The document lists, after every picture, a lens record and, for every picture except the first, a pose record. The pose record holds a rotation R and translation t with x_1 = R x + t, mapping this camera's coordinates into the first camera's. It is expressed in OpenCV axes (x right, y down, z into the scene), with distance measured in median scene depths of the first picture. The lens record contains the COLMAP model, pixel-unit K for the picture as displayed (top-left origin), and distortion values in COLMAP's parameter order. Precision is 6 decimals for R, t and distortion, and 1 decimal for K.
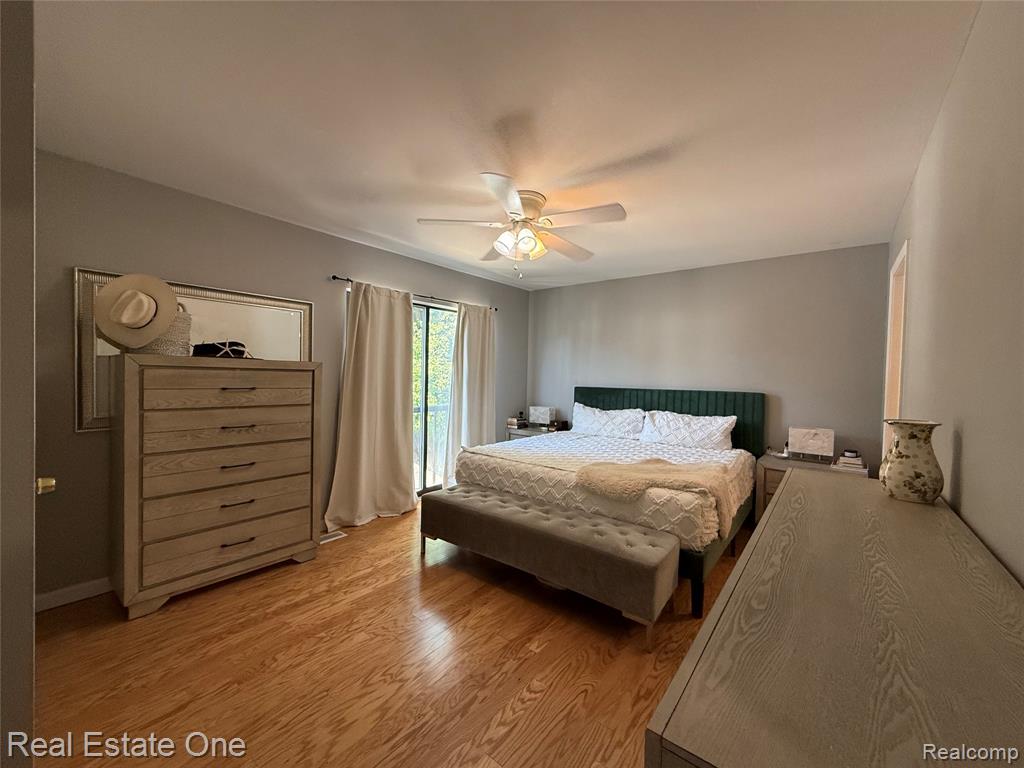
lens RADIAL K [[406.9, 0, 512.1], [0, 406.9, 385.0], [0, 0, 1]] dist [0.001259, 0.000461]
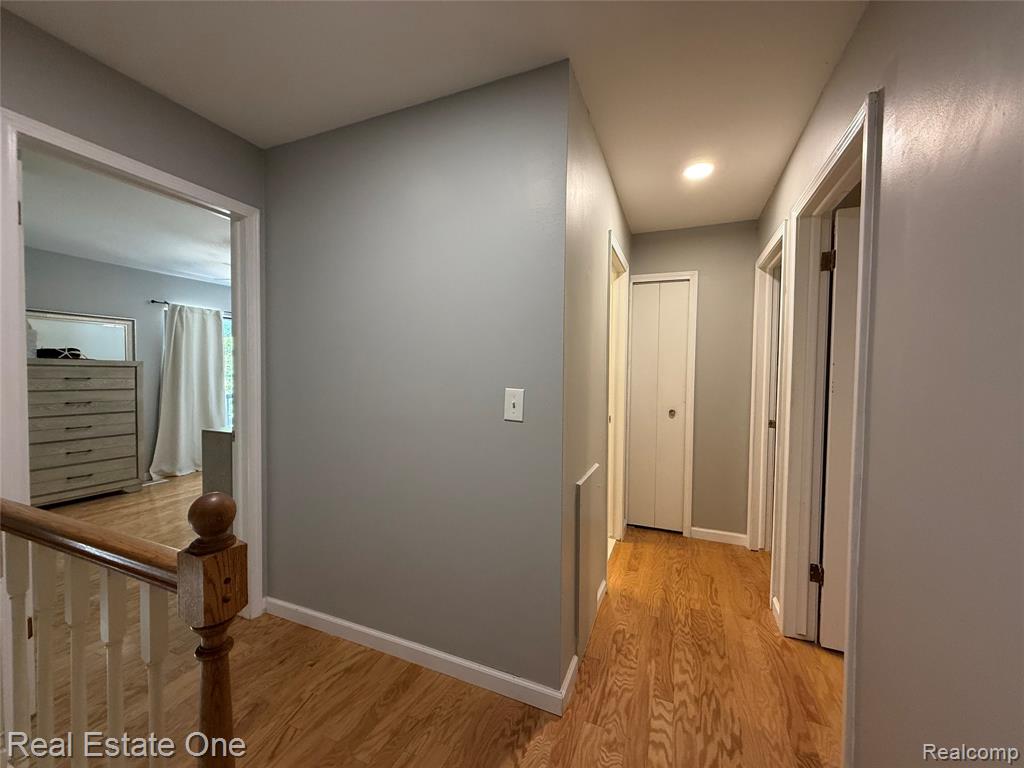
lens RADIAL K [[406.9, 0, 511.8], [0, 406.9, 384.6], [0, 0, 1]] dist [0.001259, 0.000461]
pose [[0.962116, -0.015864, 0.272177, 0.425666], [0.011844, 0.999795, 0.016409, 0.021956], [-0.272382, -0.012564, 0.962107, -0.808265]]
